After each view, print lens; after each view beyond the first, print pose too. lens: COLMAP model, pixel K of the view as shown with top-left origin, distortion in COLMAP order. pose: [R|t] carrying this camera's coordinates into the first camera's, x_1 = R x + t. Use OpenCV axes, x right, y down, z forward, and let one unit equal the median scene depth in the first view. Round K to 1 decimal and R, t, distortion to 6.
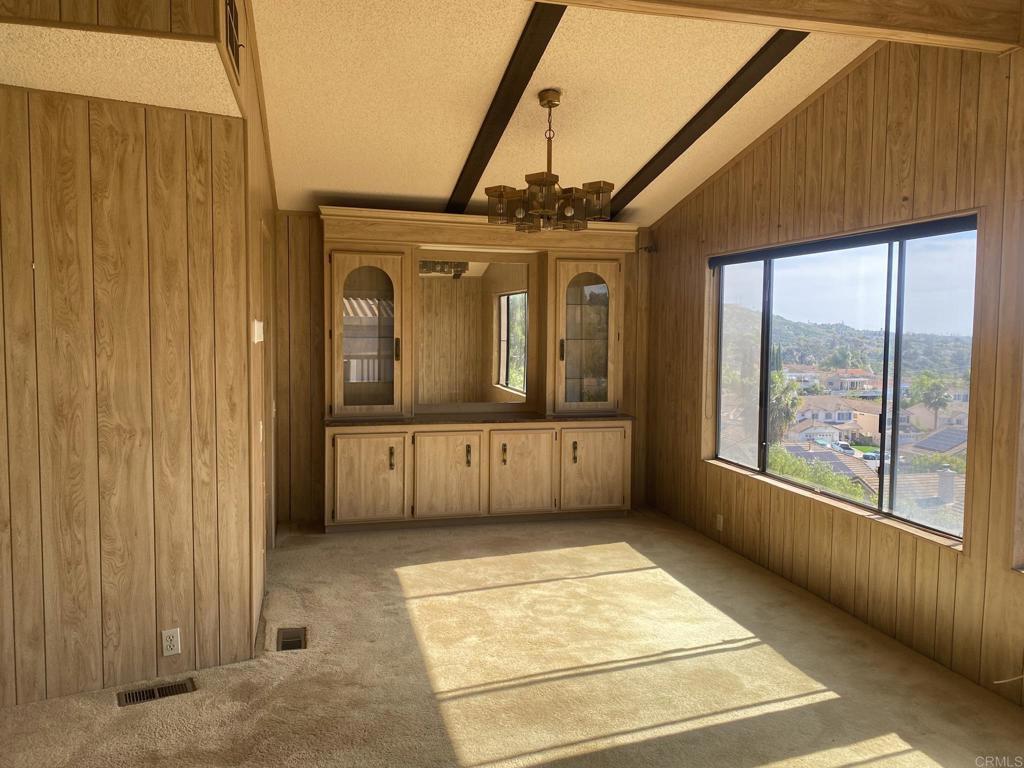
lens RADIAL K [[775.7, 0, 516.0], [0, 775.7, 373.5], [0, 0, 1]] dist [0.043873, -0.060845]
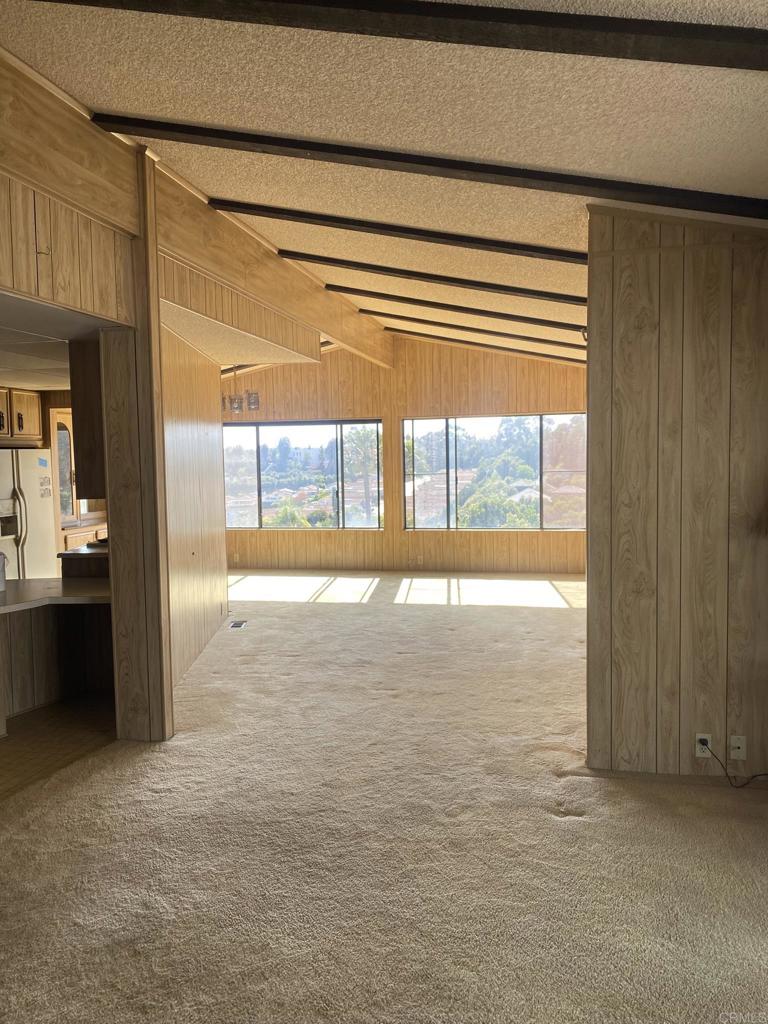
lens RADIAL K [[775.7, 0, 390.4], [0, 775.7, 505.0], [0, 0, 1]] dist [0.043873, -0.060845]
pose [[0.450085, -0.070917, 0.890165, -1.706337], [0.074724, 0.996336, 0.041593, 0.006323], [-0.889854, 0.047796, 0.453735, -0.318195]]
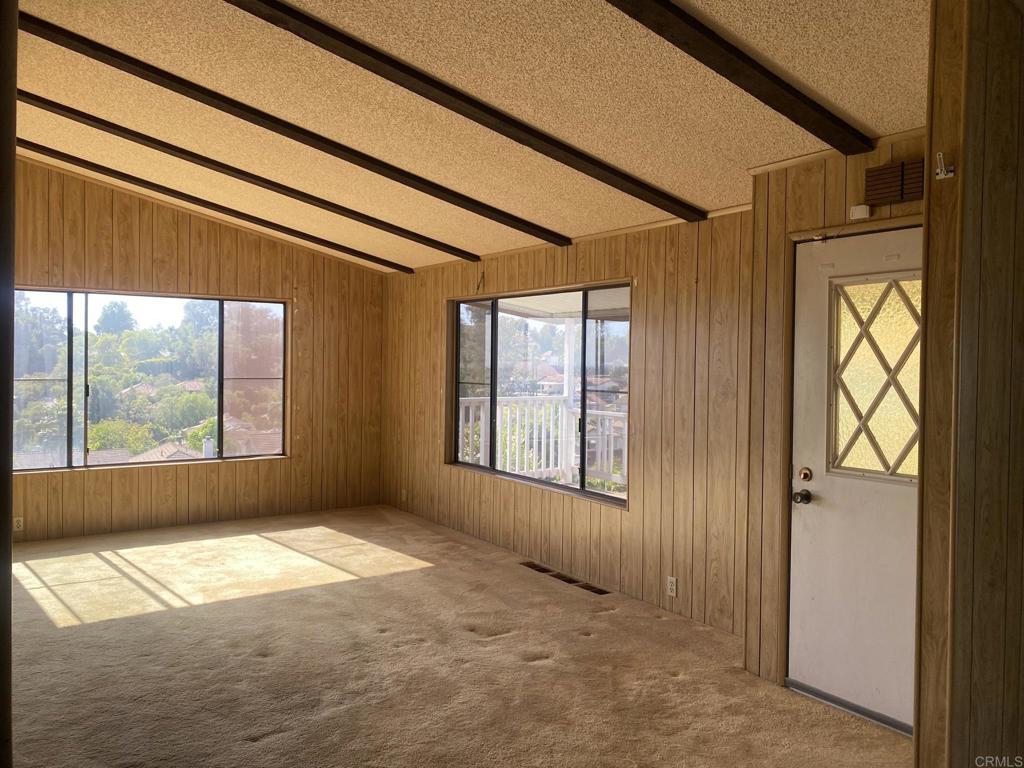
lens RADIAL K [[775.7, 0, 512.6], [0, 775.7, 375.4], [0, 0, 1]] dist [0.043873, -0.060845]
pose [[-0.346149, -0.031694, 0.937644, -1.202816], [0.039267, 0.998064, 0.048233, -0.026489], [-0.937358, 0.053514, -0.344234, 0.332840]]
